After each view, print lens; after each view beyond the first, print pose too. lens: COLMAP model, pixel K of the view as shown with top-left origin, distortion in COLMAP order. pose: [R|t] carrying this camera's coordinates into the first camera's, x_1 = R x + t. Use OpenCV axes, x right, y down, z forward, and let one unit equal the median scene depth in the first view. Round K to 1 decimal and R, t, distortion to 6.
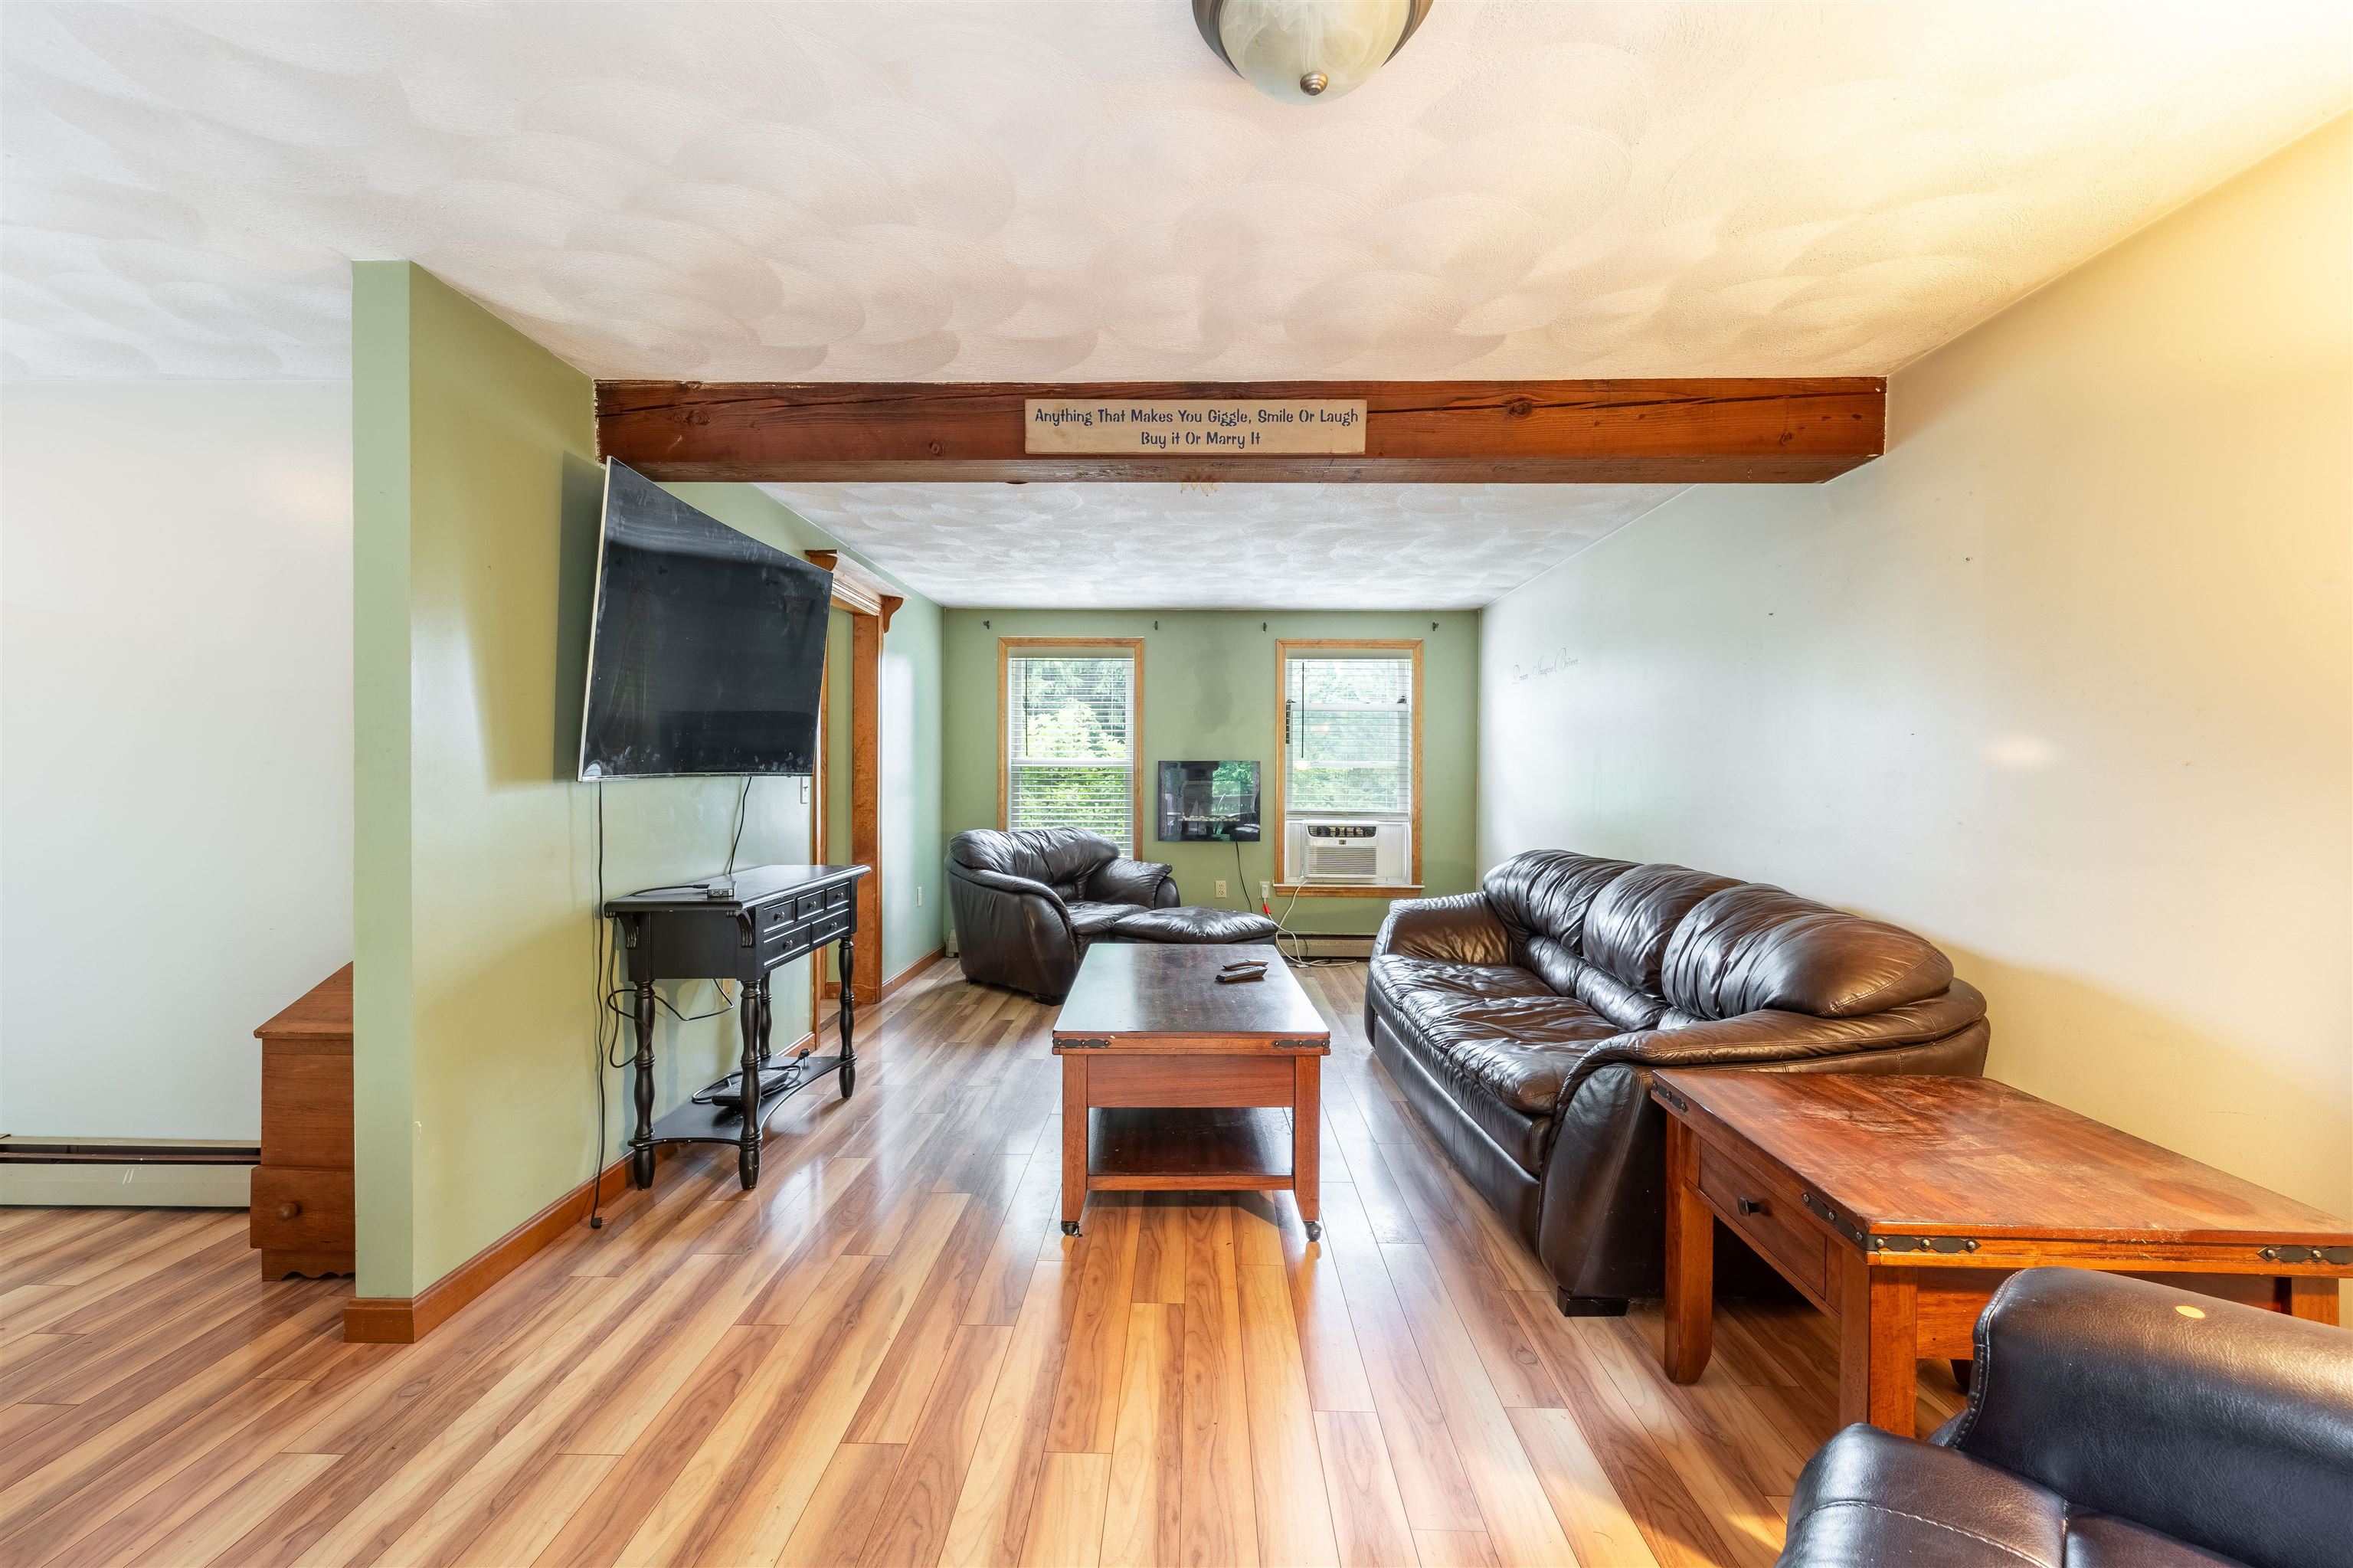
lens RADIAL K [[949.6, 0, 1180.3], [0, 949.6, 778.2], [0, 0, 1]] dist [0.003371, -0.002182]
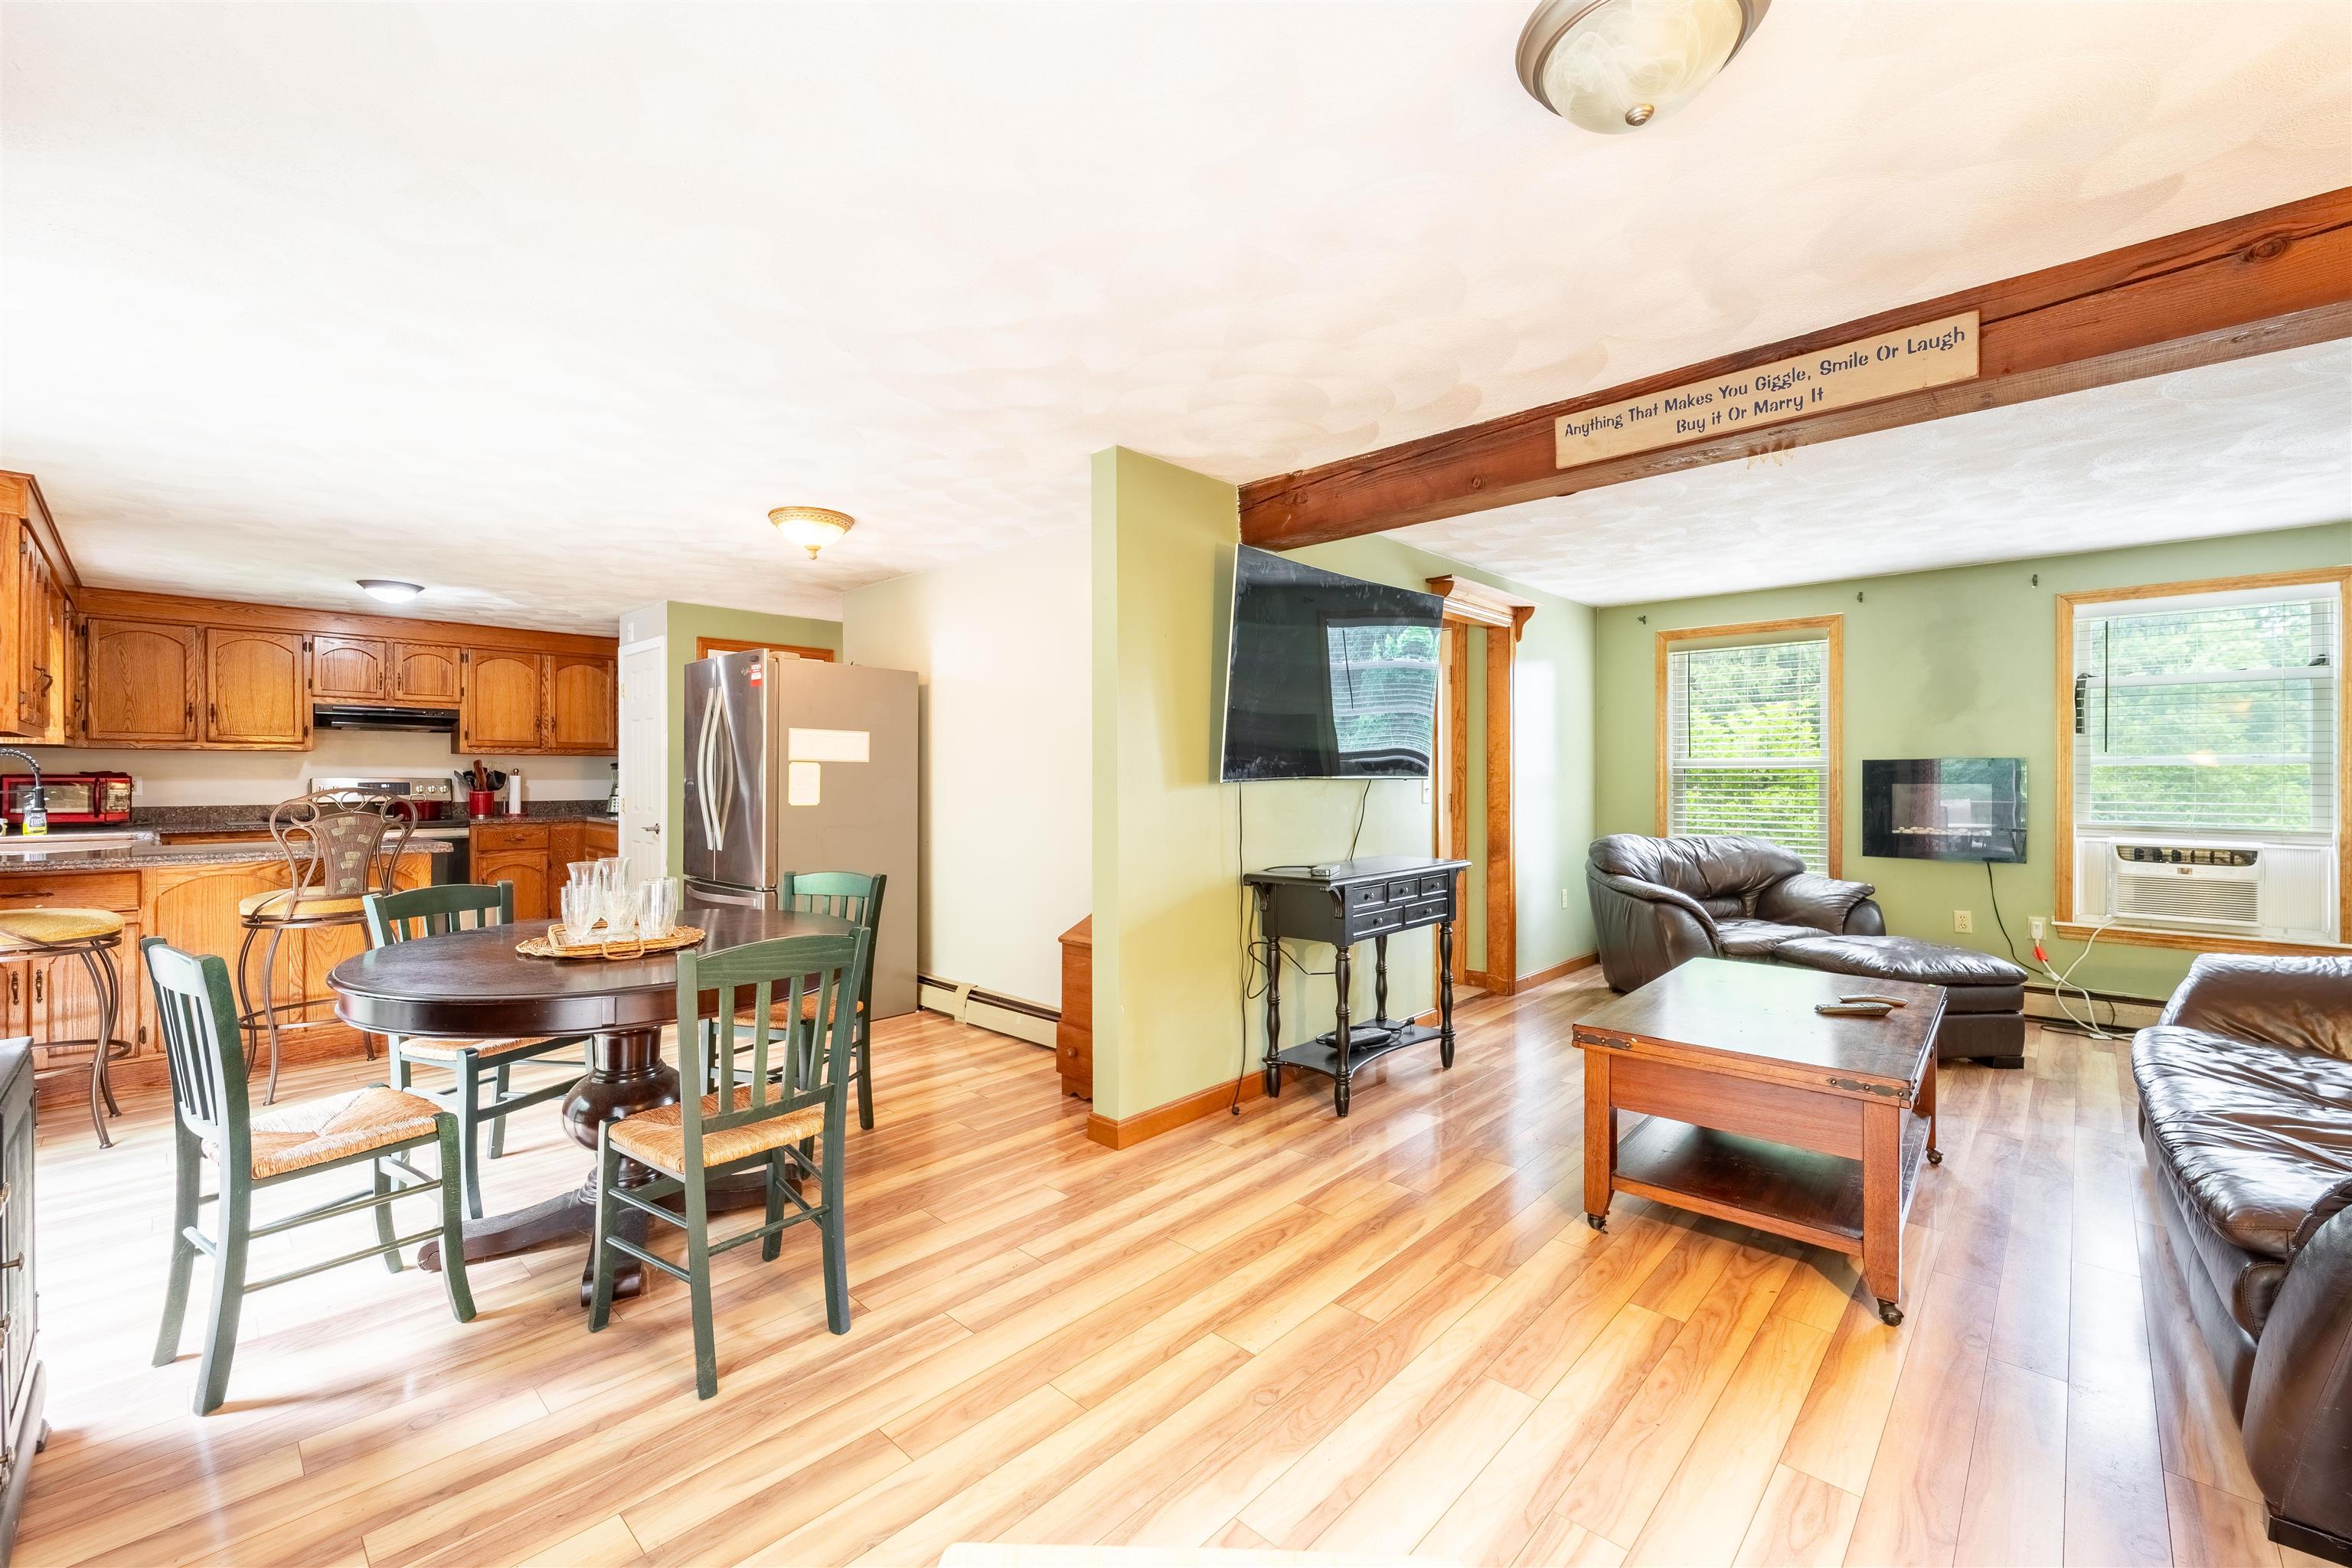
lens RADIAL K [[949.2, 0, 1167.5], [0, 949.2, 775.6], [0, 0, 1]] dist [0.003371, -0.002182]
pose [[0.736526, -0.007142, -0.676372, 0.222089], [0.002487, 0.999966, -0.007851, 0.001973], [0.676405, 0.004100, 0.736519, -0.057494]]
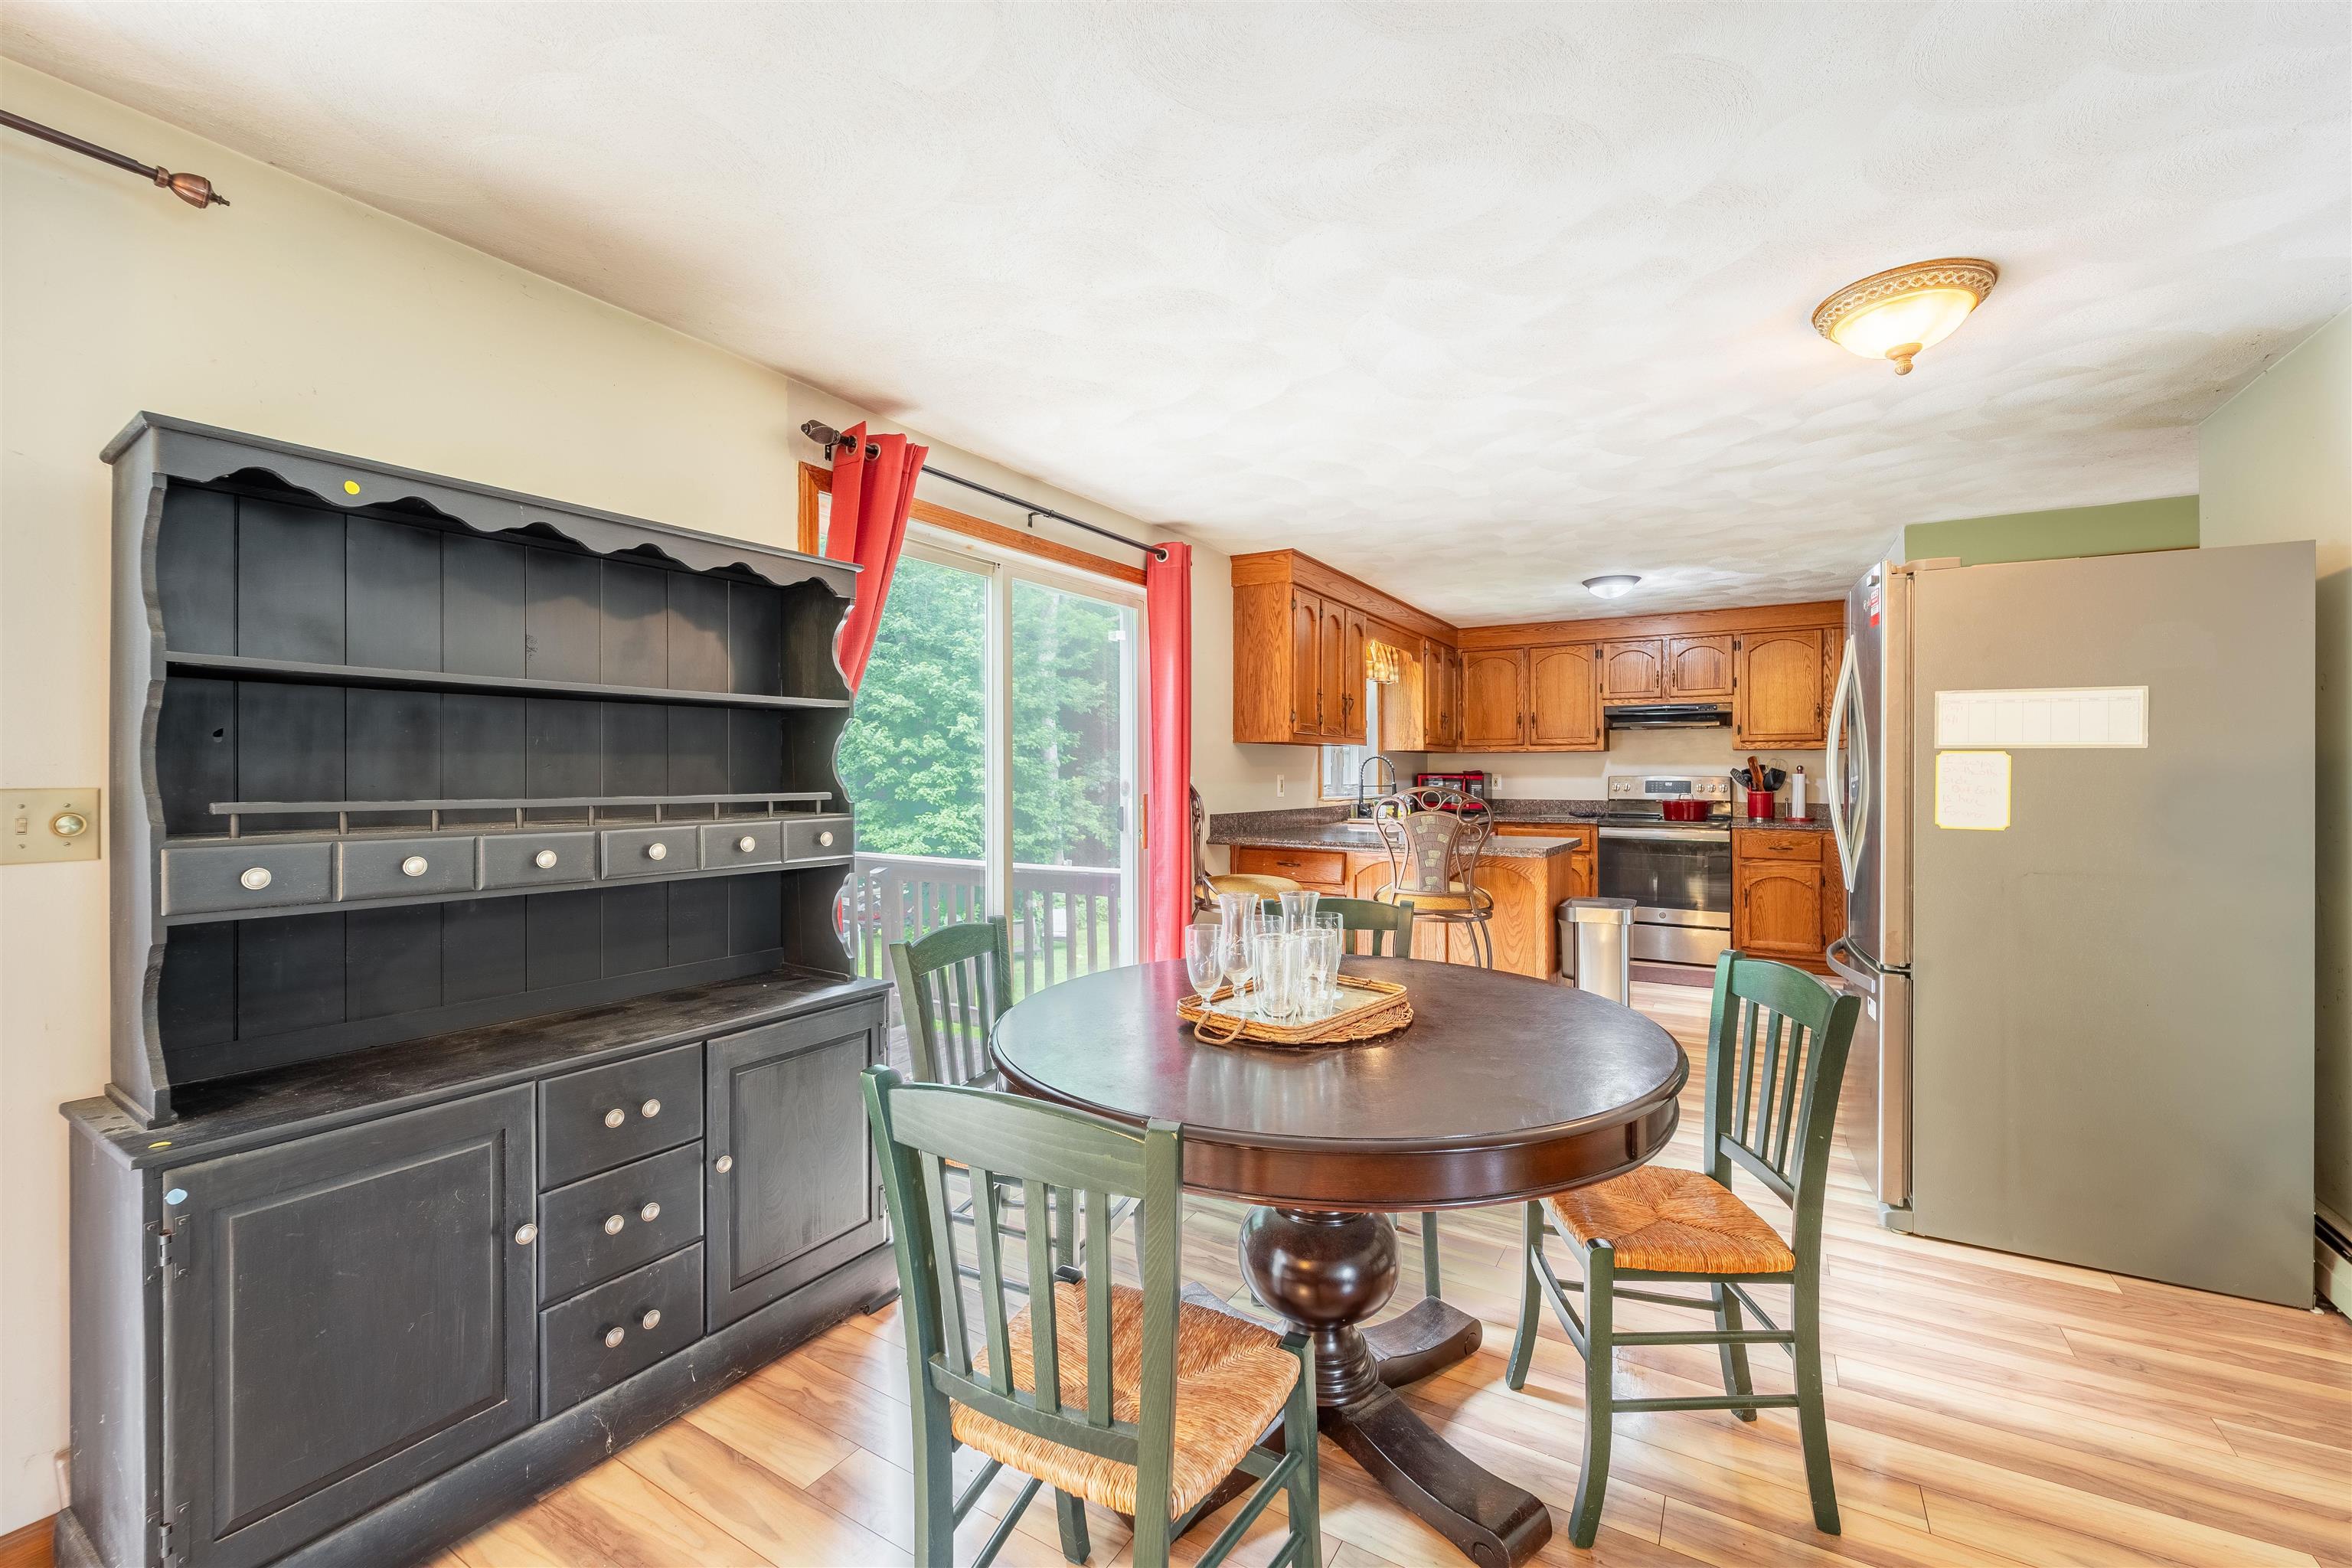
lens RADIAL K [[949.2, 0, 1189.5], [0, 949.2, 772.3], [0, 0, 1]] dist [0.003371, -0.002182]
pose [[-0.488665, -0.007939, -0.872436, -0.213763], [-0.007364, 0.999961, -0.004975, -0.005320], [0.872441, 0.003994, -0.488704, 0.544562]]
